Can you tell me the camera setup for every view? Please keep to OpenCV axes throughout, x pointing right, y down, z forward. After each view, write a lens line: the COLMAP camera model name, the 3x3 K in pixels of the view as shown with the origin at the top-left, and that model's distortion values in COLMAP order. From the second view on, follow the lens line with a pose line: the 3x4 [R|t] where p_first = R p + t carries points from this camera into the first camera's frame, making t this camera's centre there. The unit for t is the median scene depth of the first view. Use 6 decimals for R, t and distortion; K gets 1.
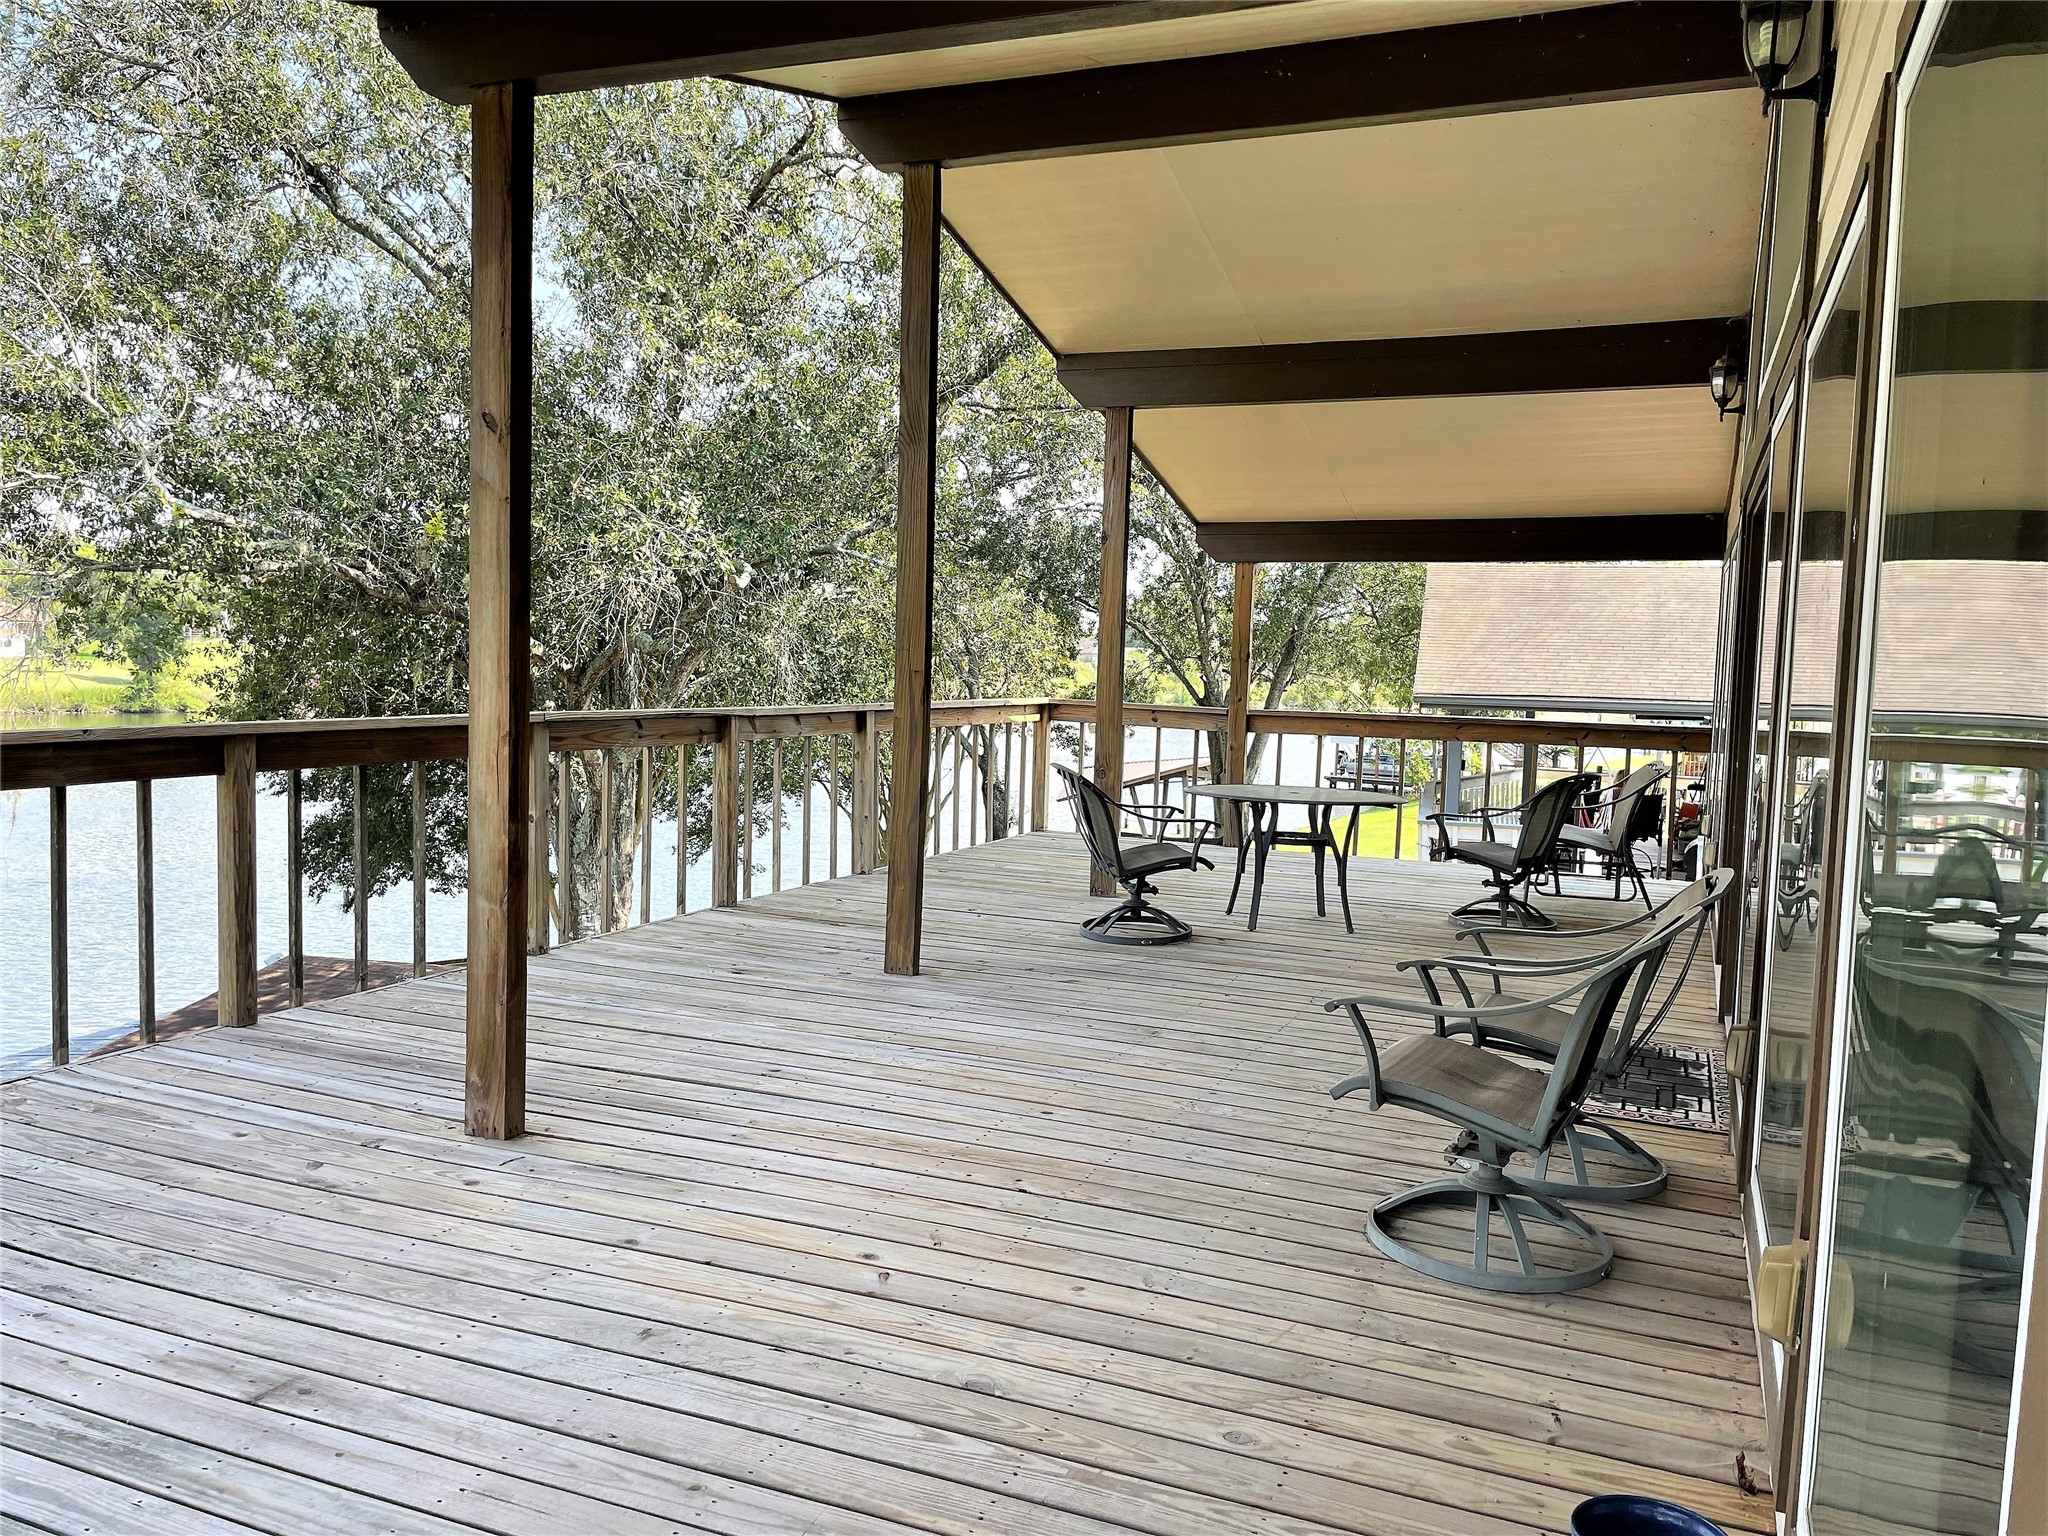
lens RADIAL K [[1542.1, 0, 1026.2], [0, 1542.1, 759.4], [0, 0, 1]] dist [0.084357, -0.110568]
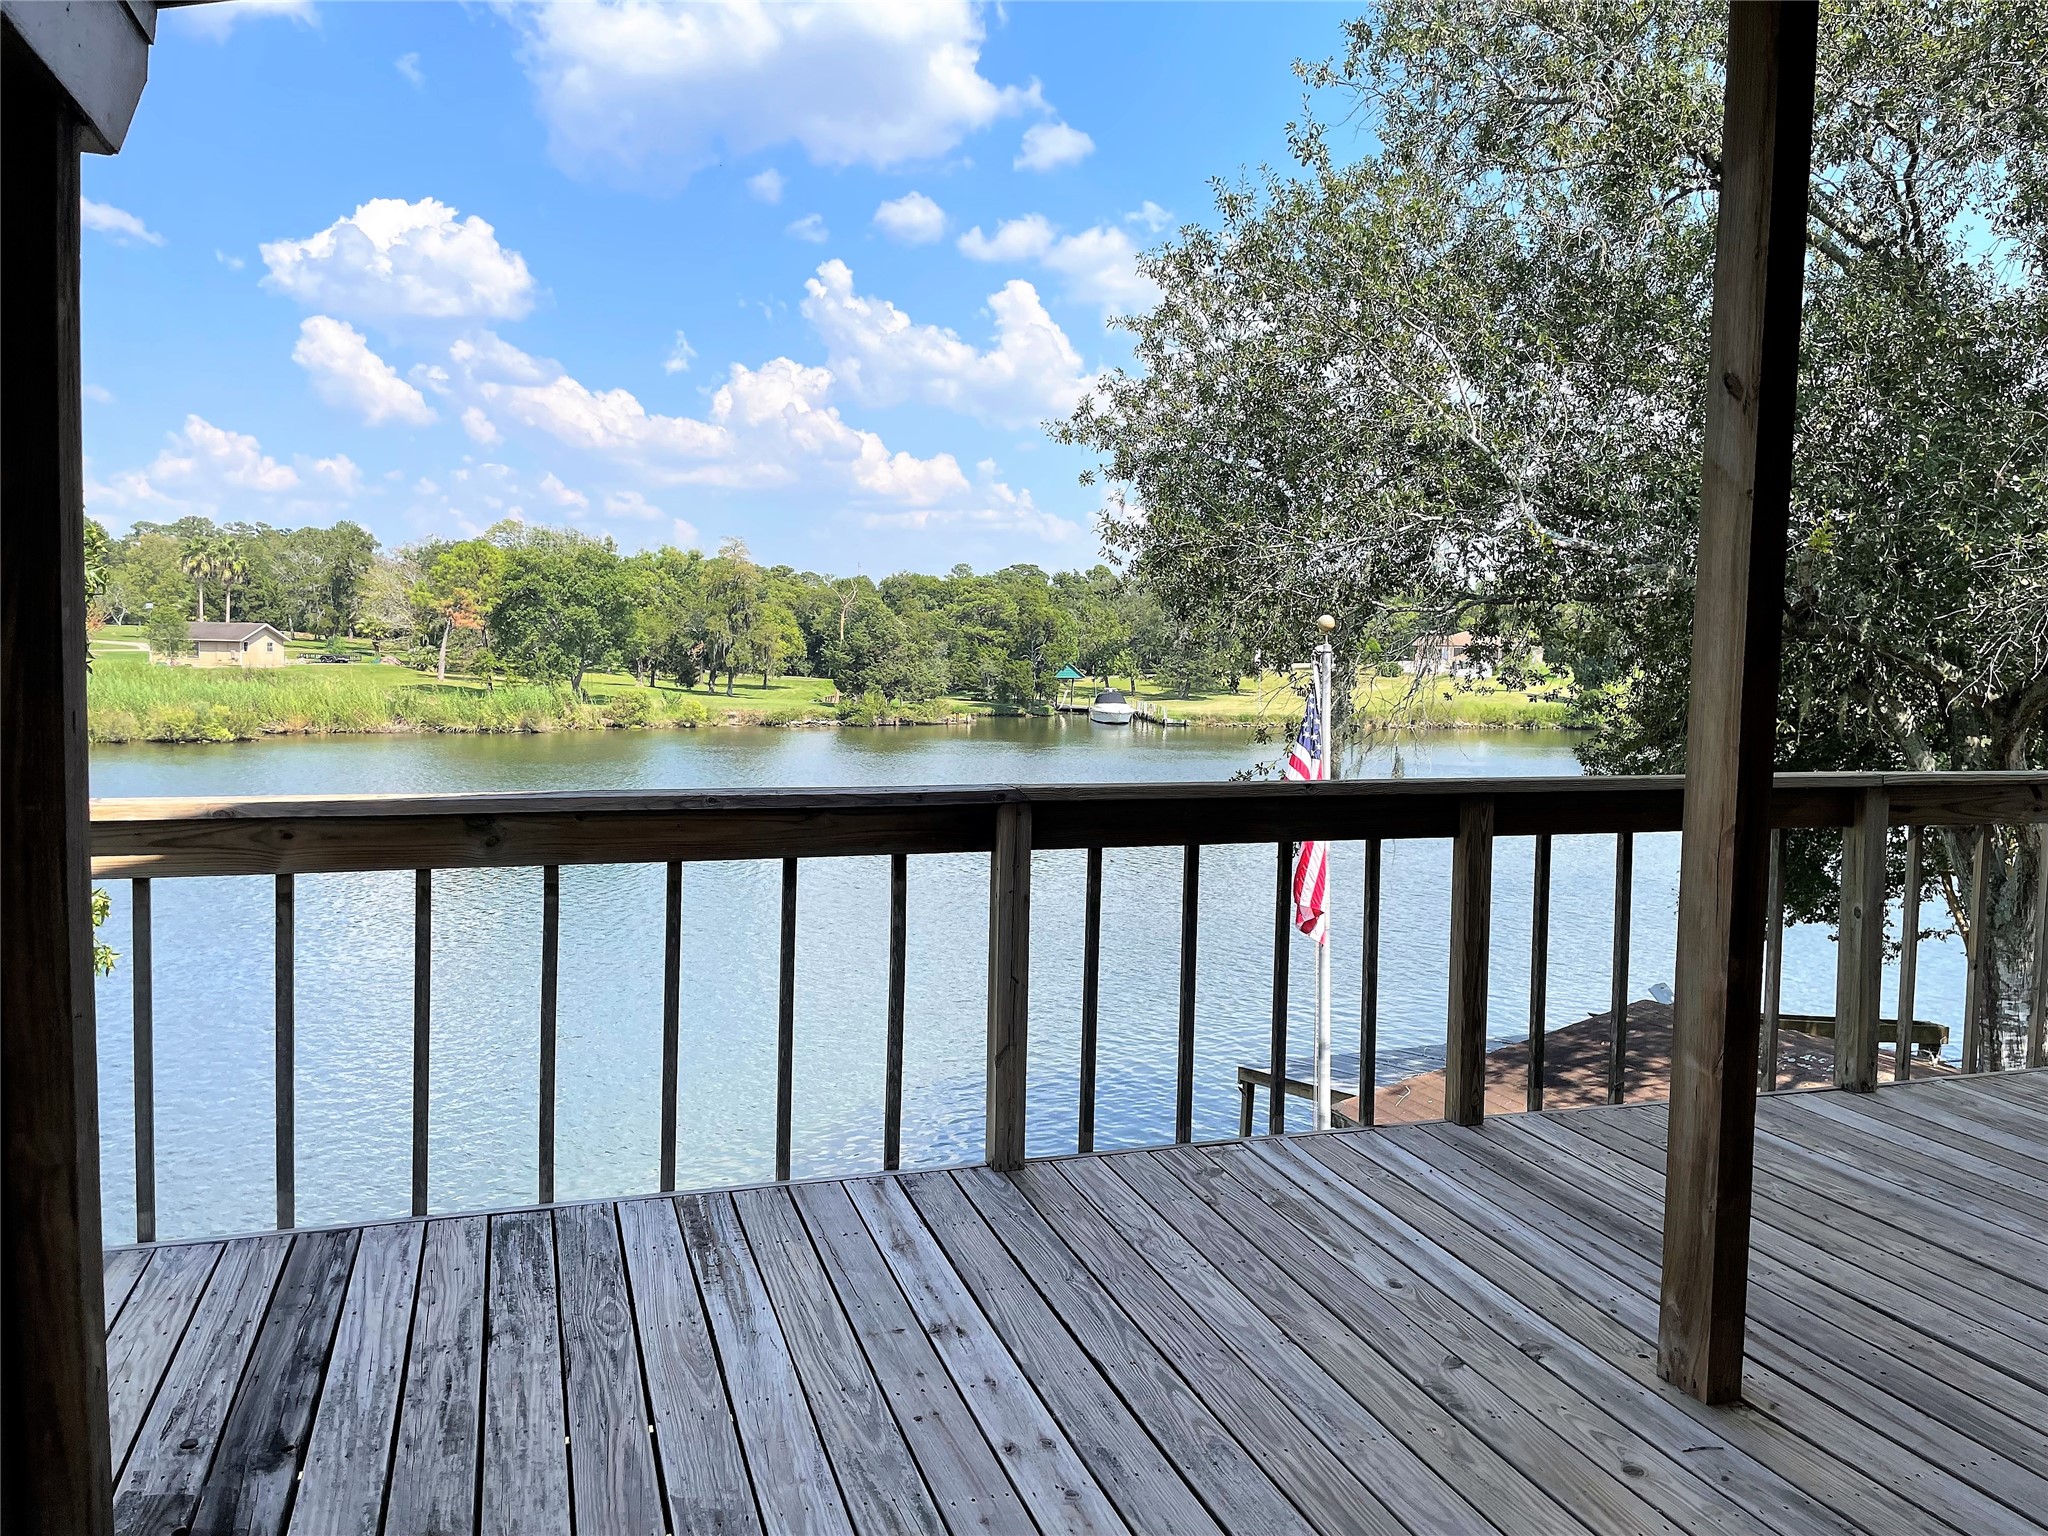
lens RADIAL K [[1542.1, 0, 1026.2], [0, 1542.1, 759.4], [0, 0, 1]] dist [0.084357, -0.110568]
pose [[0.652590, 0.038300, -0.756742, -0.010607], [-0.047873, 0.998810, 0.009268, -0.036804], [0.756197, 0.030179, 0.653648, 0.283967]]
